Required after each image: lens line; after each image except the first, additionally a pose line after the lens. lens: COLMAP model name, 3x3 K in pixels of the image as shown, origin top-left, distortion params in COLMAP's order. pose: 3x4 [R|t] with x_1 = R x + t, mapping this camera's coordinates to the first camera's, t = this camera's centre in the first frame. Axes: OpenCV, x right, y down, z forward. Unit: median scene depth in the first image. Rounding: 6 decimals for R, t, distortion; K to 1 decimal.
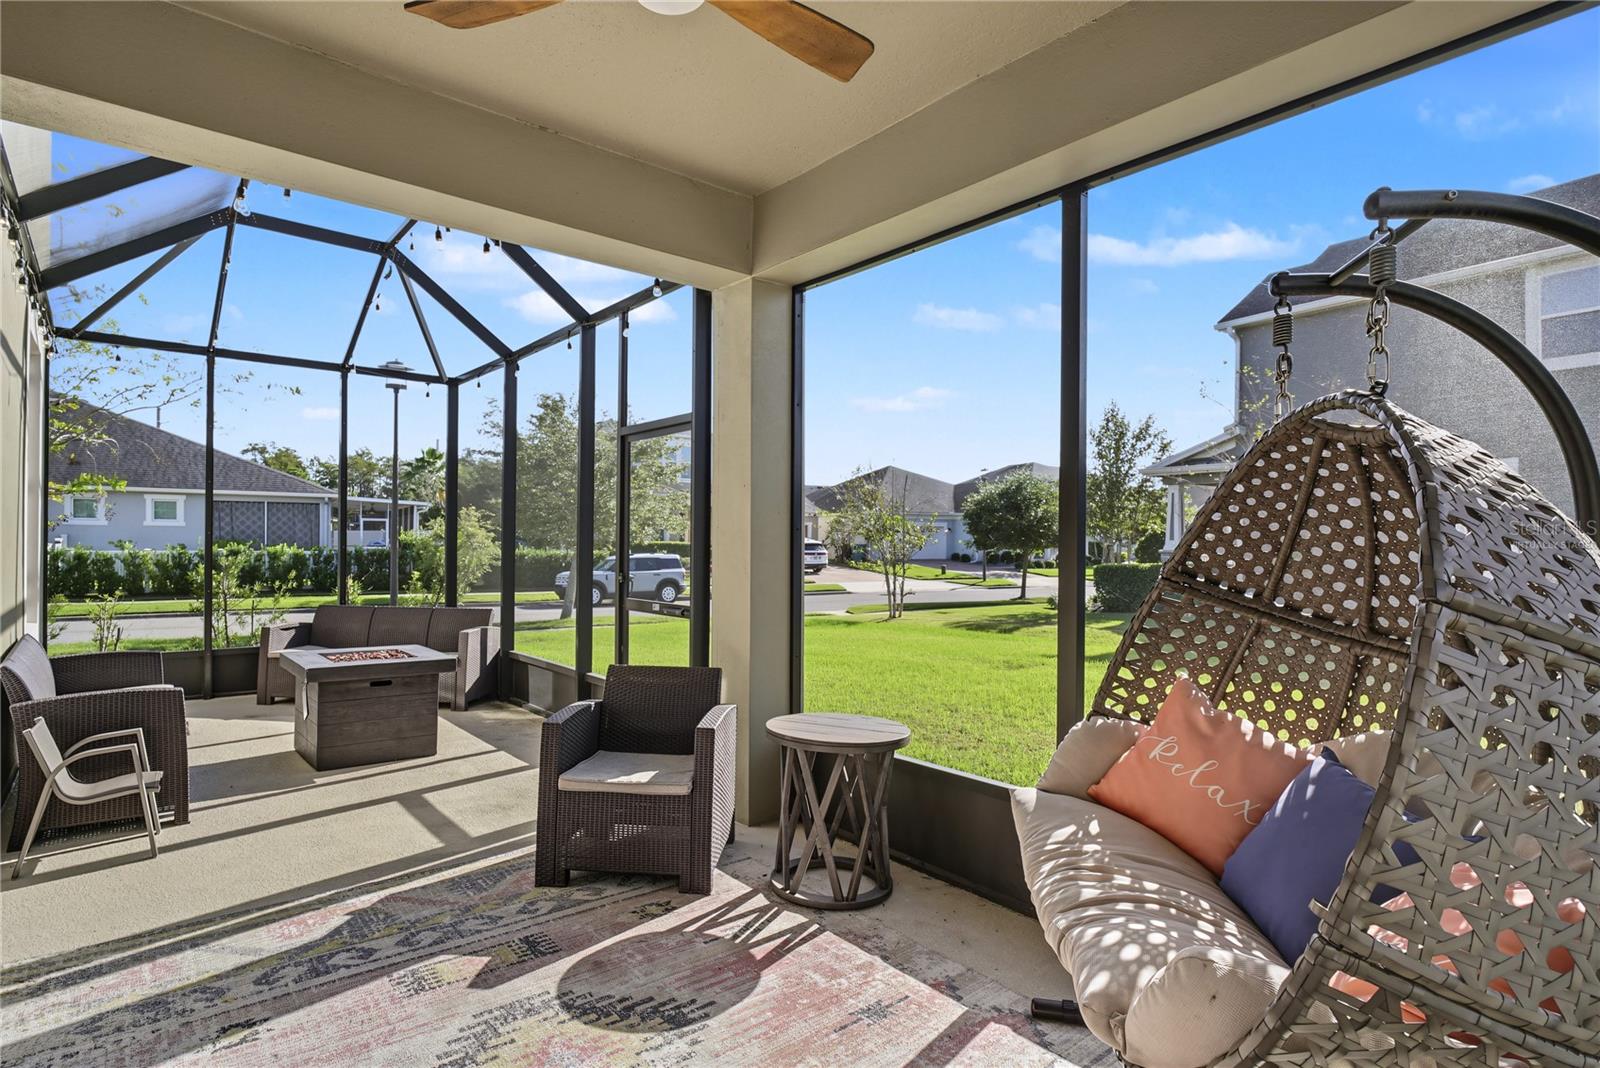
lens RADIAL K [[831.6, 0, 797.0], [0, 831.6, 538.3], [0, 0, 1]] dist [-0.001092, -0.001010]
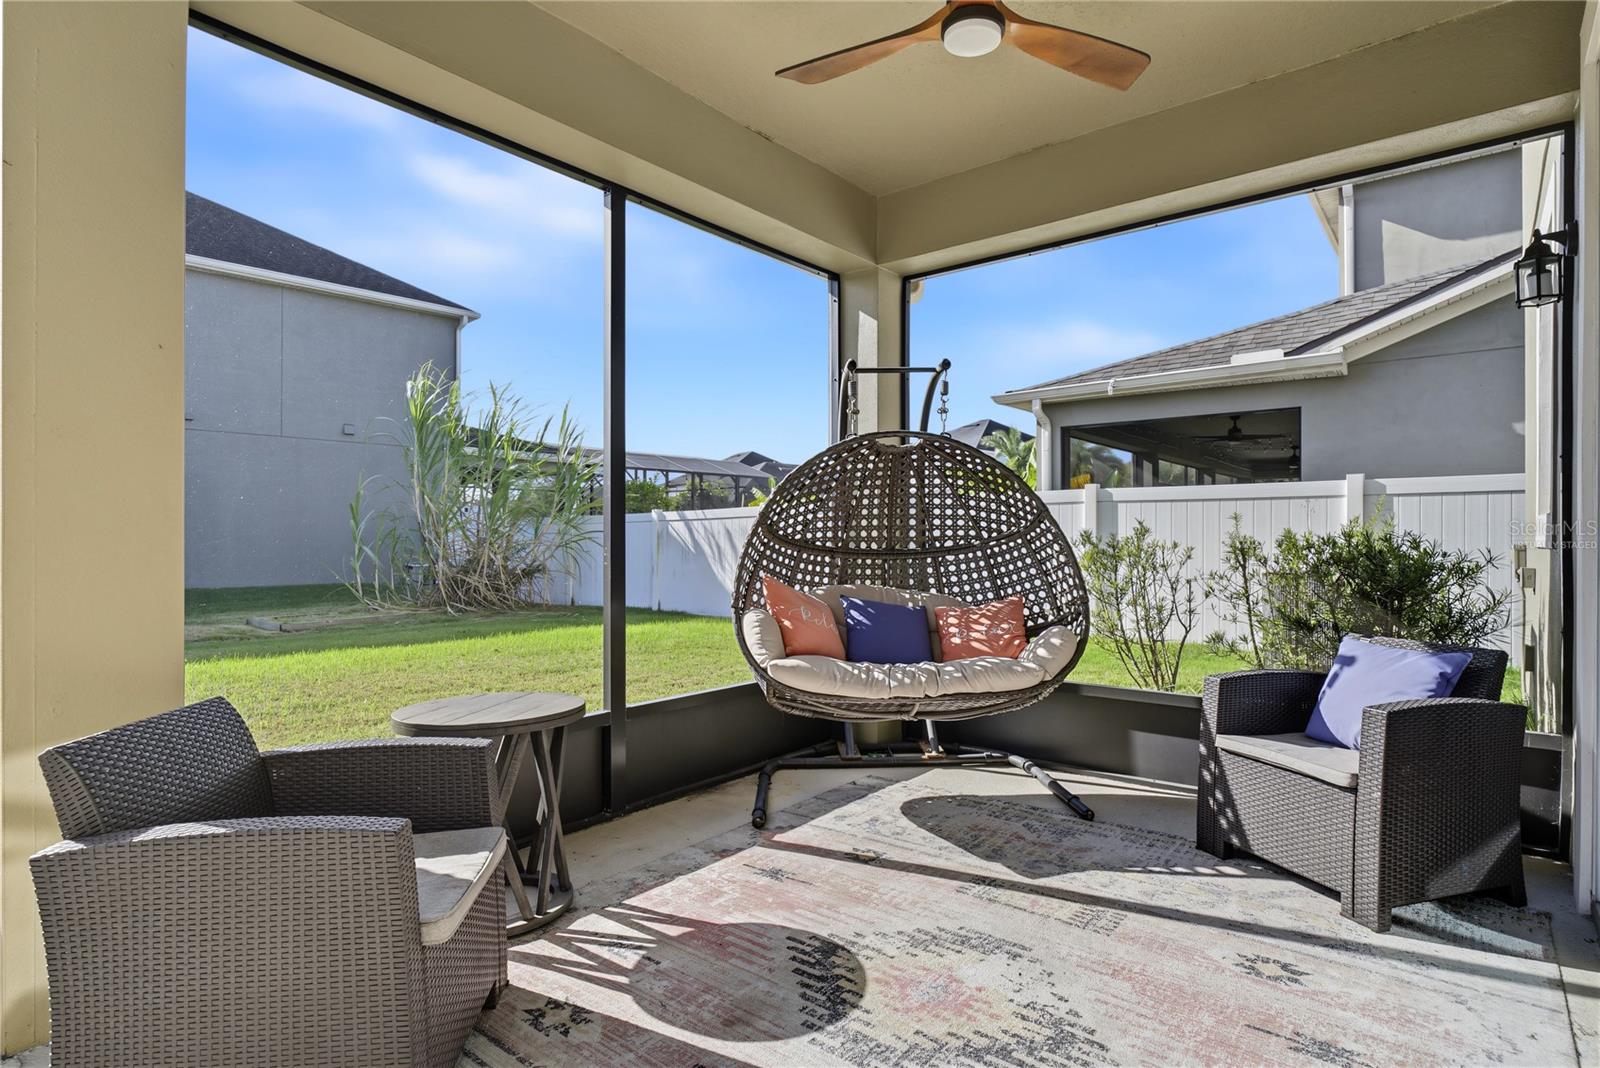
lens RADIAL K [[827.8, 0, 800.0], [0, 827.8, 534.0], [0, 0, 1]] dist [0.000010, -0.000865]
pose [[-0.196007, 0.001230, 0.980602, -0.909007], [-0.007362, 0.999969, -0.002726, 0.073674], [-0.980575, -0.007754, -0.195992, 1.014239]]
